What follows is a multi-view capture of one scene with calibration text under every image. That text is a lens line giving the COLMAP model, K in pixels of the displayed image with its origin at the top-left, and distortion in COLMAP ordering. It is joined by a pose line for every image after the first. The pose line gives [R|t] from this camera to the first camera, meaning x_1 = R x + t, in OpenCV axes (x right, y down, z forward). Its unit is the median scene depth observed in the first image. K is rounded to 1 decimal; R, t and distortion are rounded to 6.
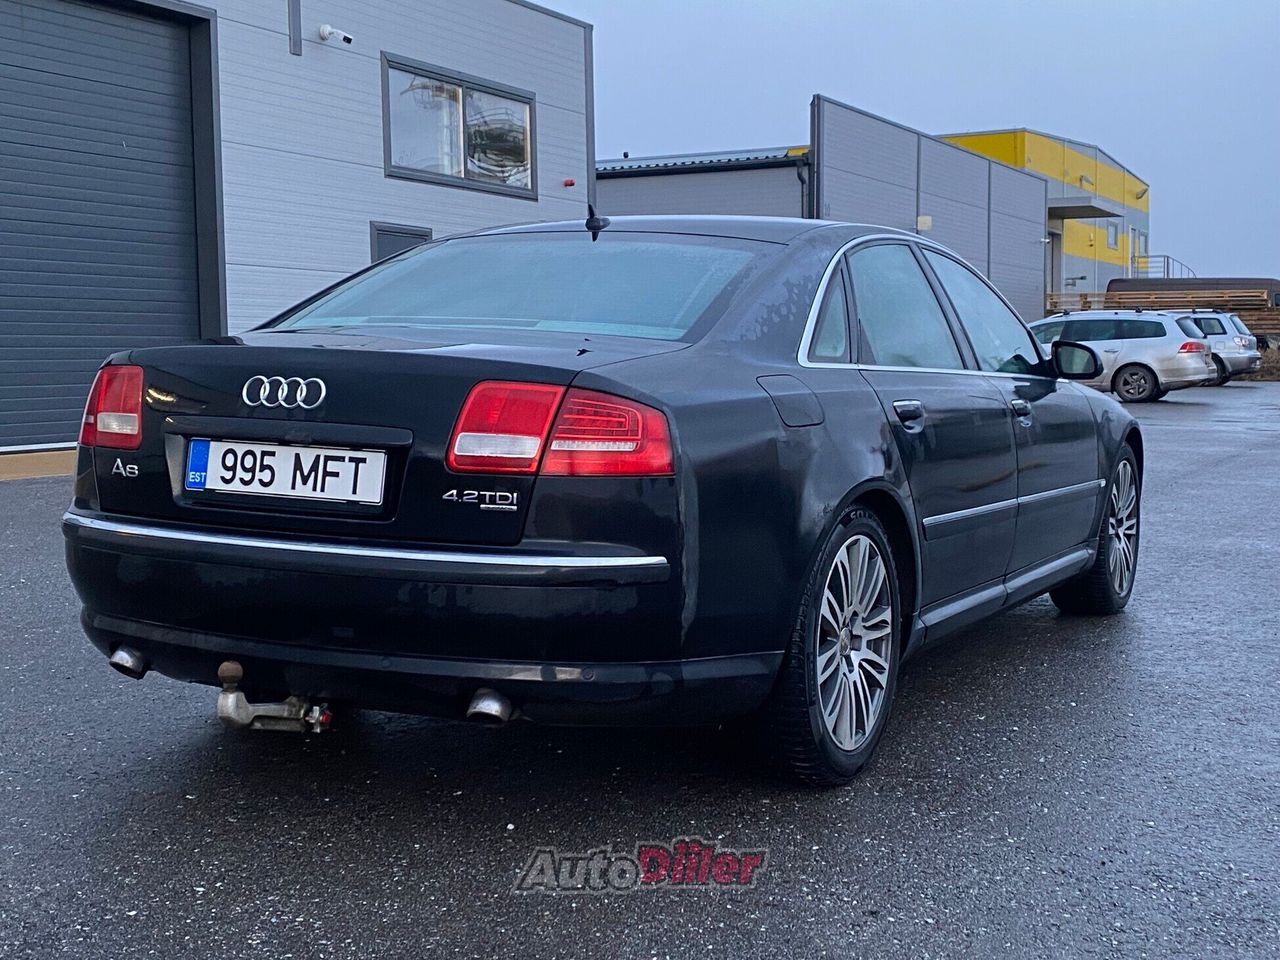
lens RADIAL K [[1717.1, 0, 640.0], [0, 1717.1, 480.0], [0, 0, 1]] dist [0.202616, -0.620310]
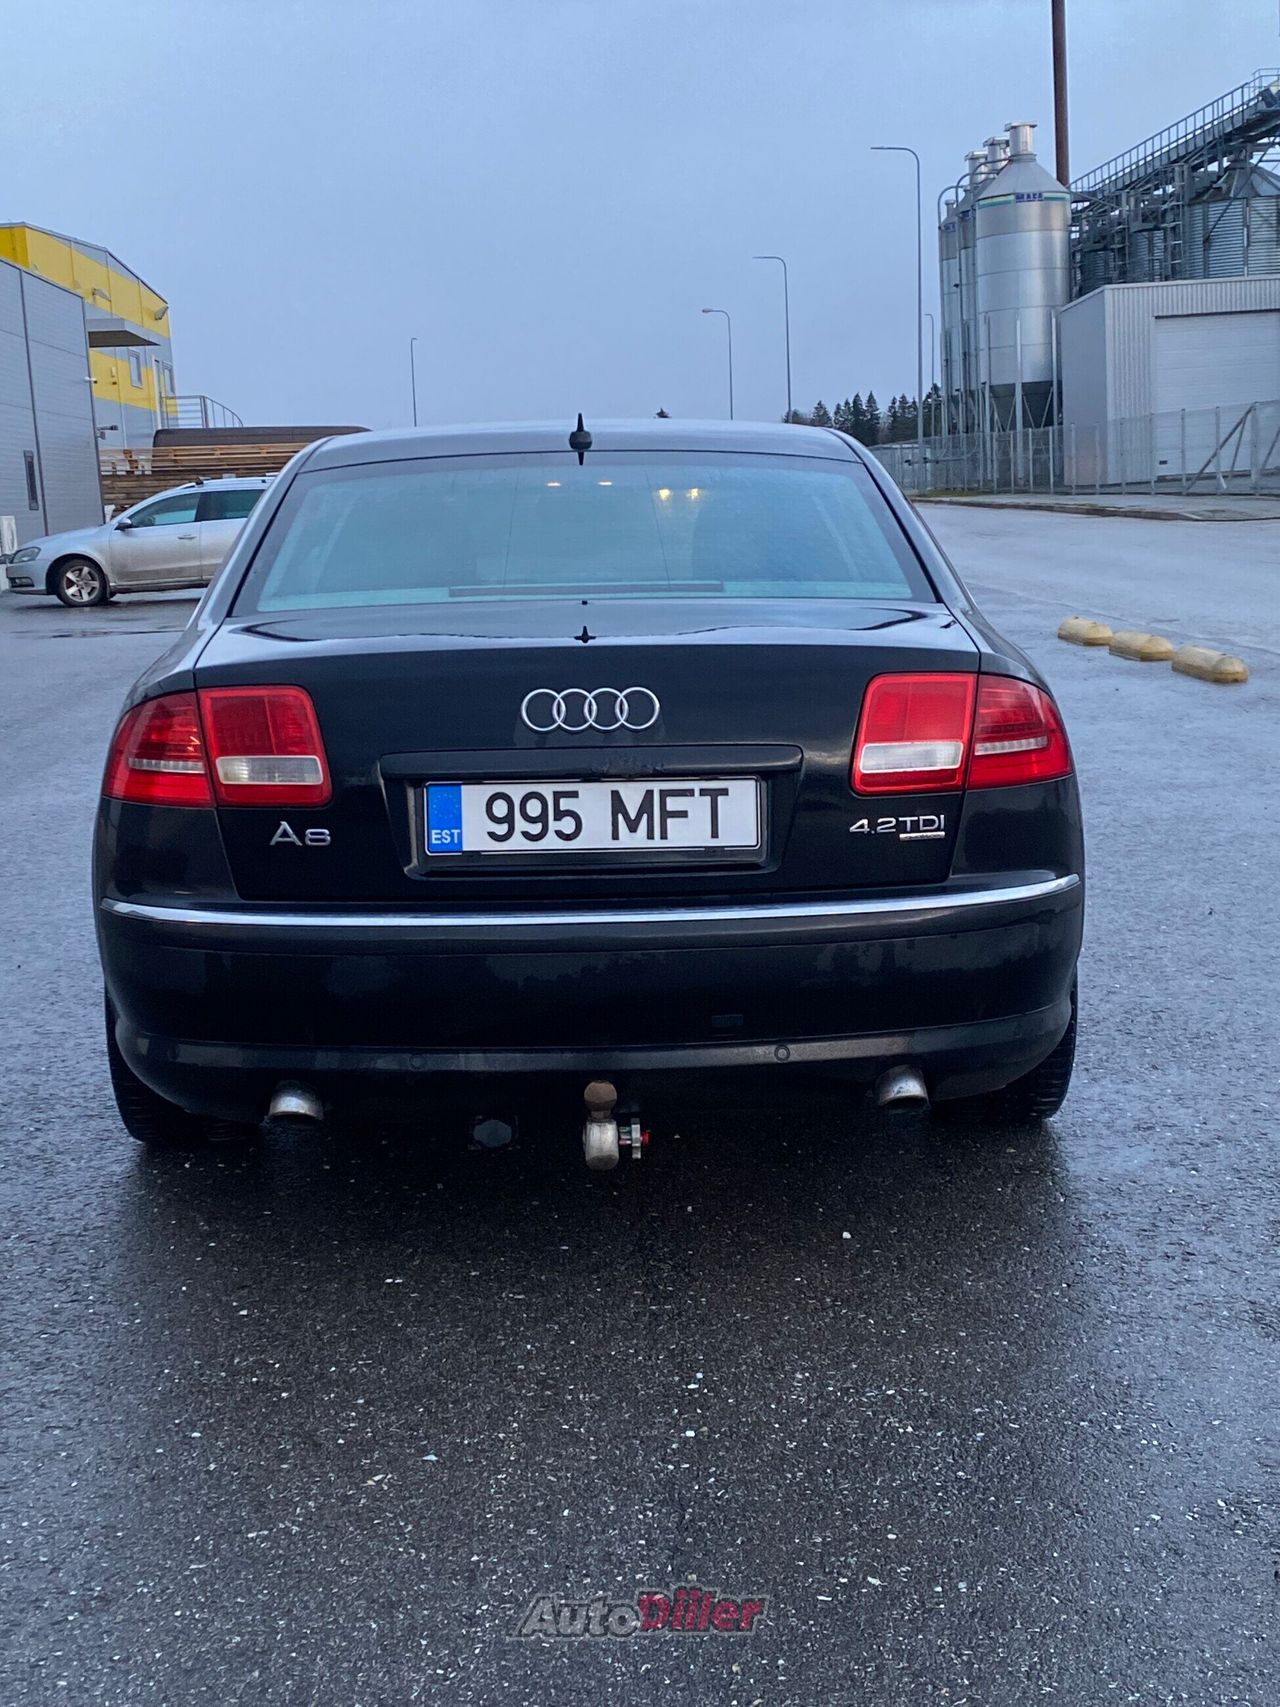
lens RADIAL K [[2289.9, 0, 640.0], [0, 2289.9, 853.5], [0, 0, 1]] dist [0.202616, -0.620310]
pose [[0.872648, -0.111298, 0.475498, -0.658739], [0.078434, 0.992985, 0.088481, -0.074683], [-0.482010, -0.039918, 0.875256, 0.140052]]
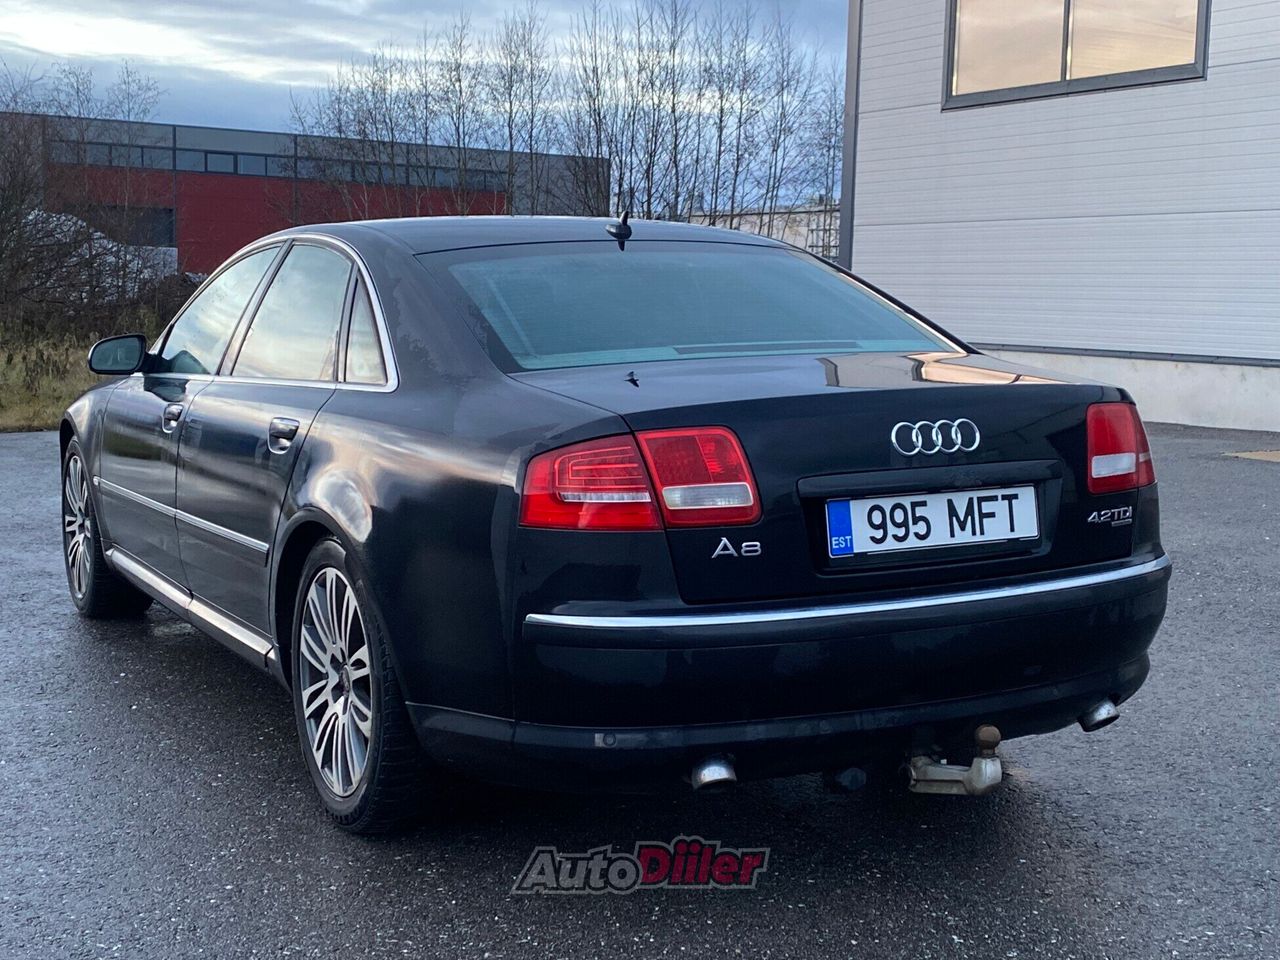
lens RADIAL K [[1751.3, 0, 627.1], [0, 1751.3, 477.7], [0, 0, 1]] dist [0.211036, -0.652282]
pose [[0.566429, -0.121784, 0.815063, -1.082513], [0.088868, 0.992280, 0.086504, -0.126161], [-0.819305, 0.023434, 0.572878, 0.588881]]
